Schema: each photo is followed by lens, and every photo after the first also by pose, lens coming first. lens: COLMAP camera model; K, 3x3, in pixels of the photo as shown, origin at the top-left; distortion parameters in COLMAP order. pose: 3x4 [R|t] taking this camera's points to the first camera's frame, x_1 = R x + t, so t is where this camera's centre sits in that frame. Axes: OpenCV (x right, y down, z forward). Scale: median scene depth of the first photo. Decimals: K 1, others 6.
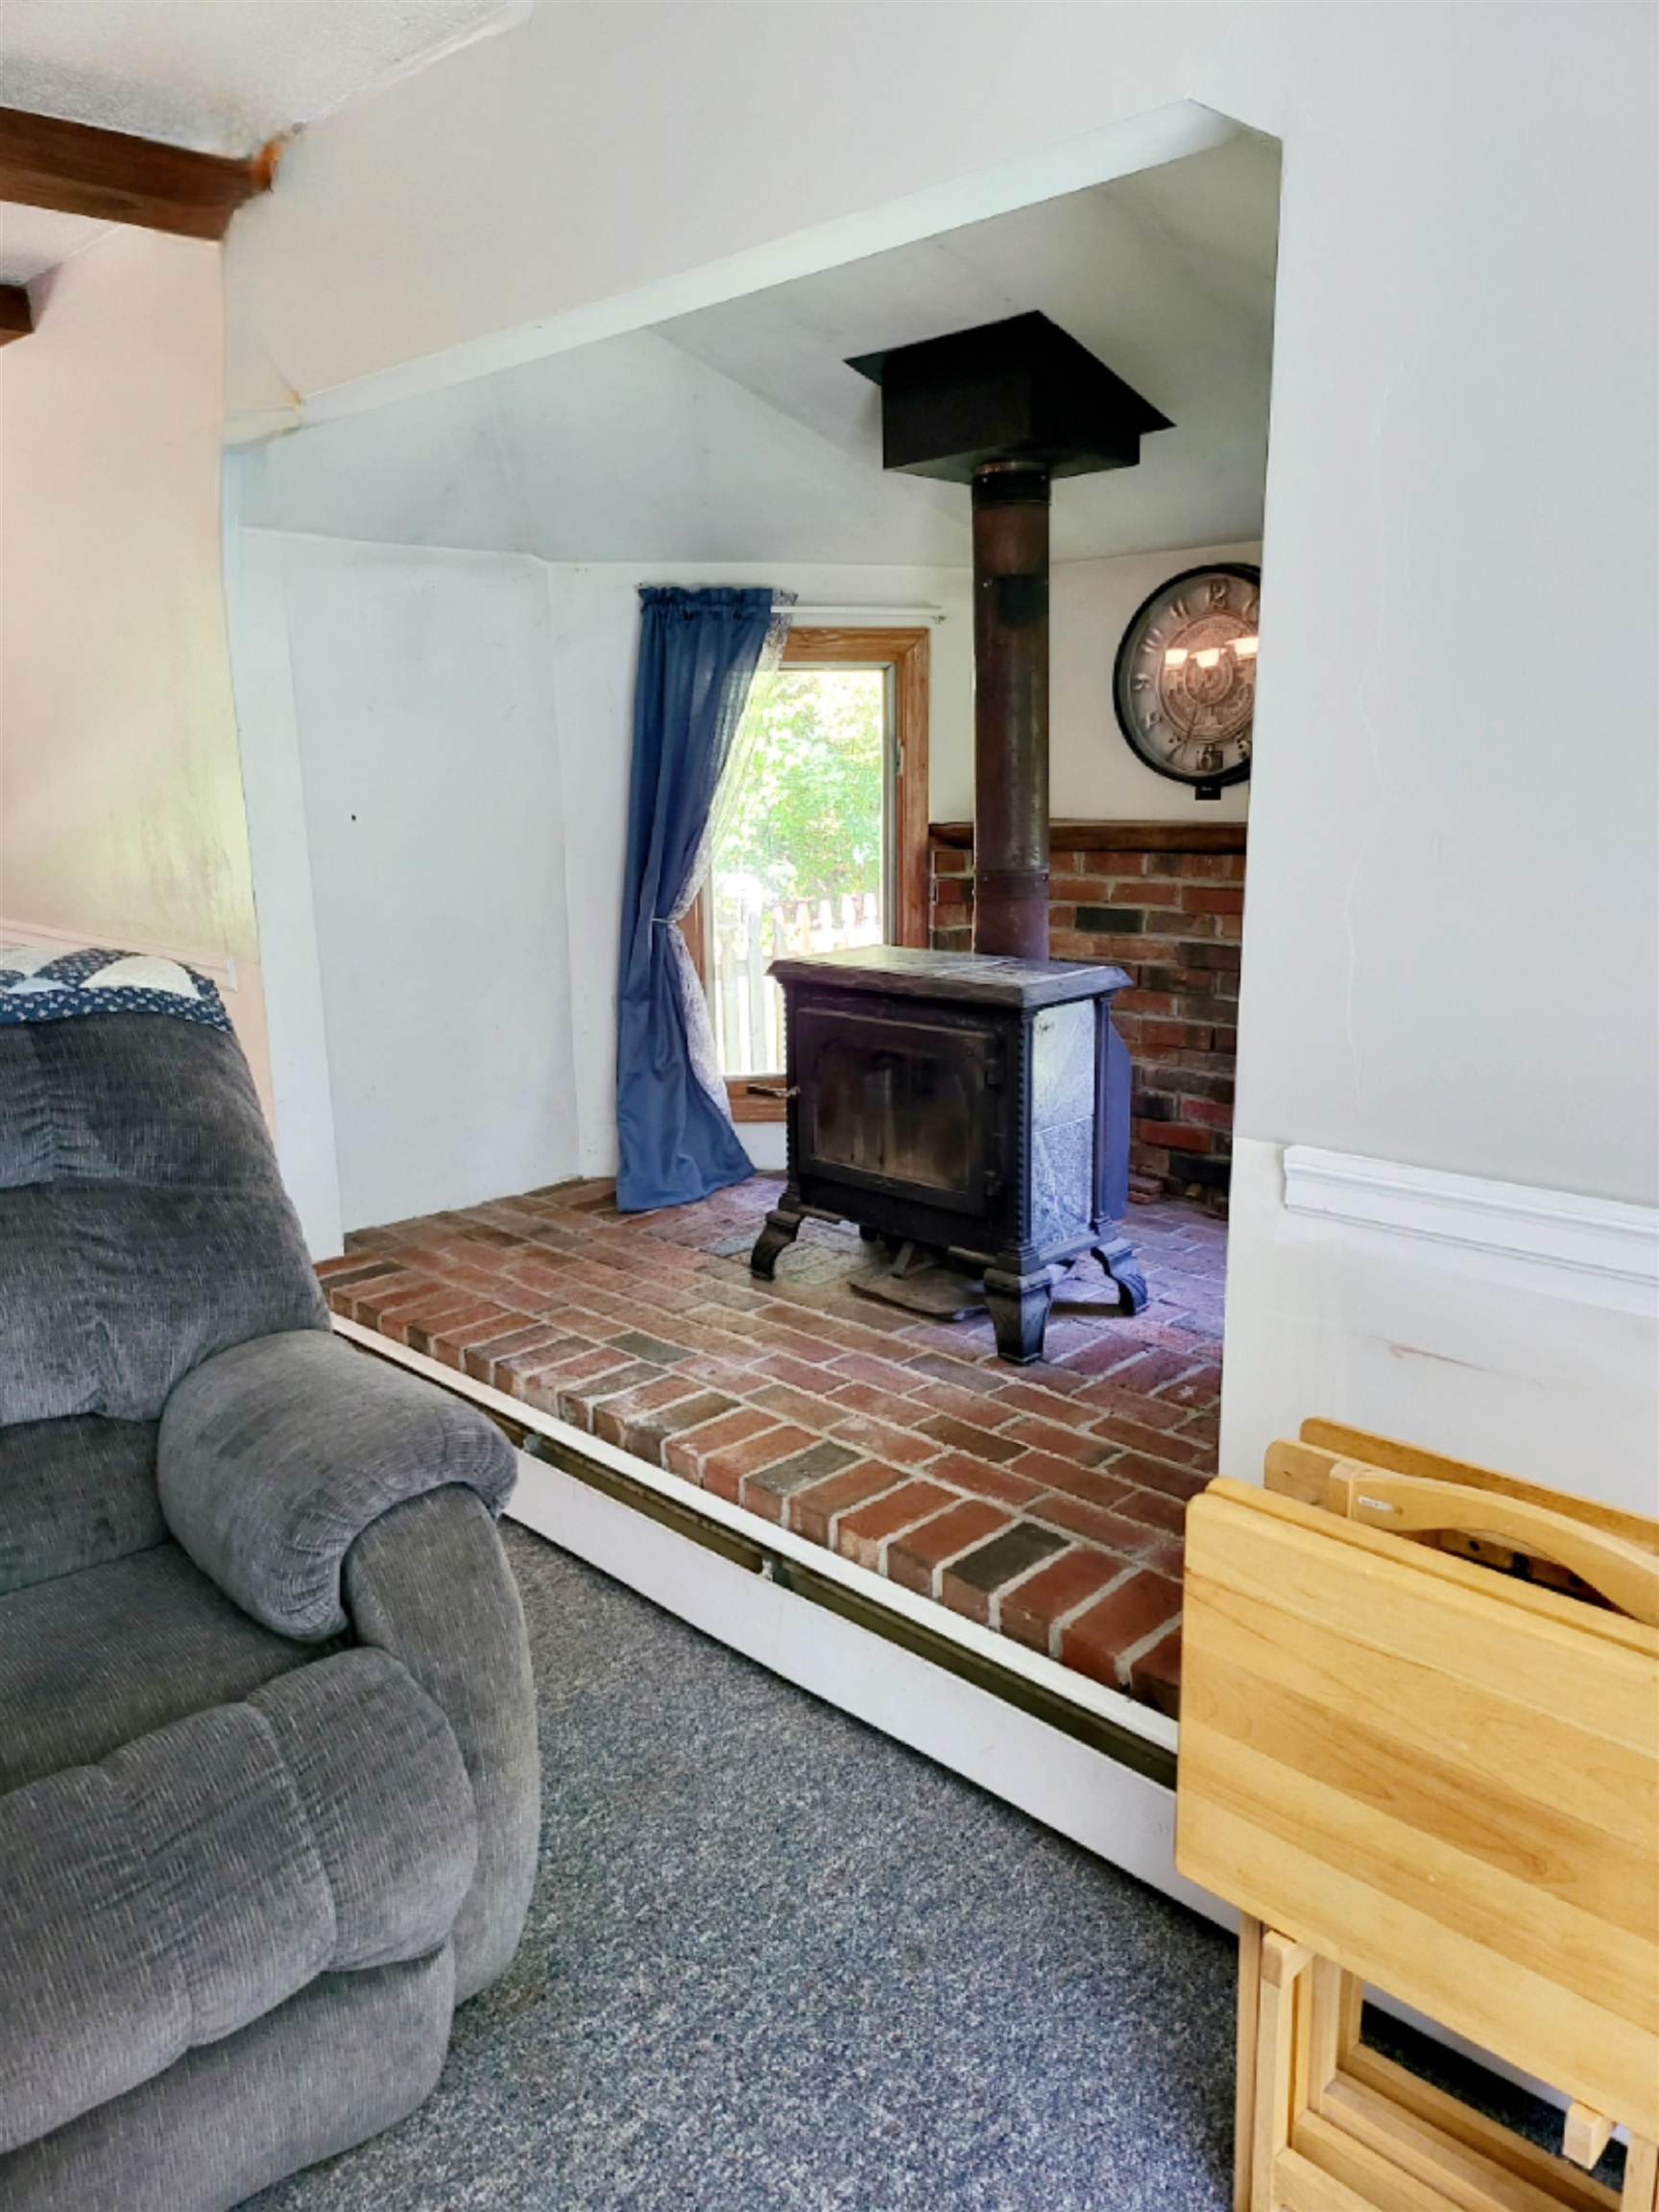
lens RADIAL K [[1553.4, 0, 834.1], [0, 1553.4, 1106.8], [0, 0, 1]] dist [0.027760, -0.028298]
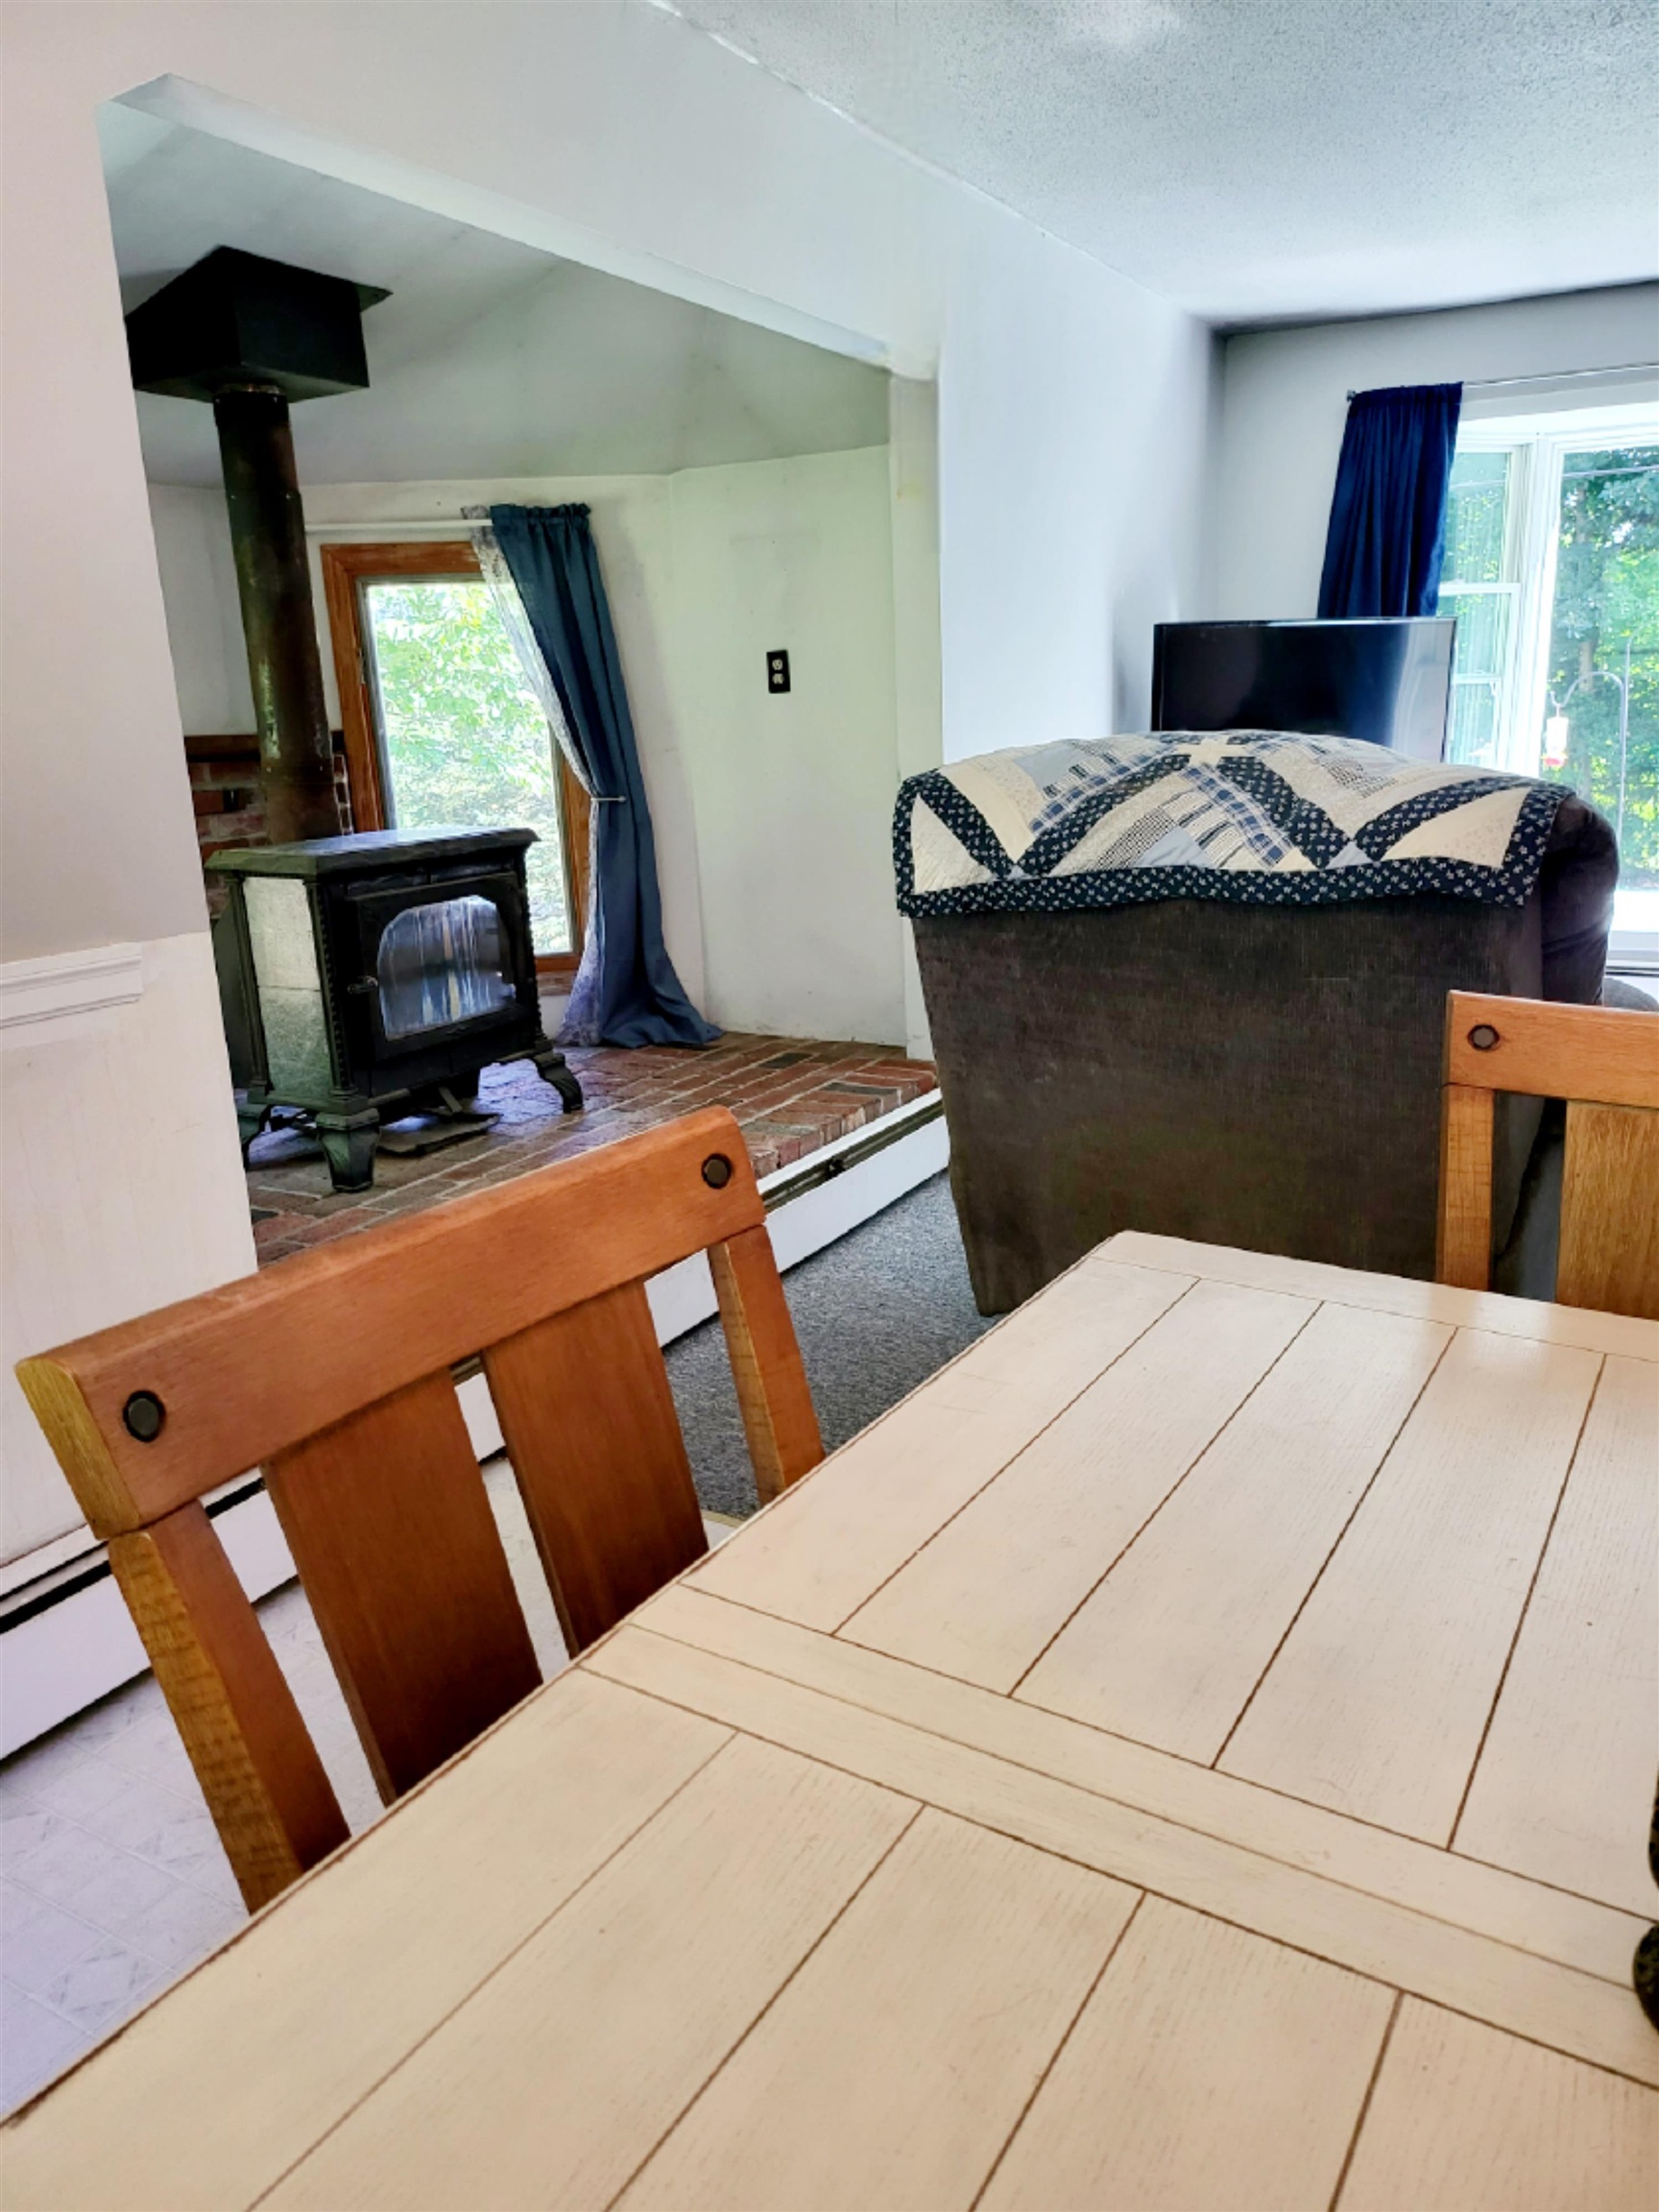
lens RADIAL K [[1553.4, 0, 854.9], [0, 1553.4, 1042.3], [0, 0, 1]] dist [0.027760, -0.028298]
pose [[-0.247732, -0.203827, 0.947145, -1.194168], [0.244601, 0.932790, 0.264715, -0.188184], [-0.937443, 0.297251, -0.181226, 0.965448]]
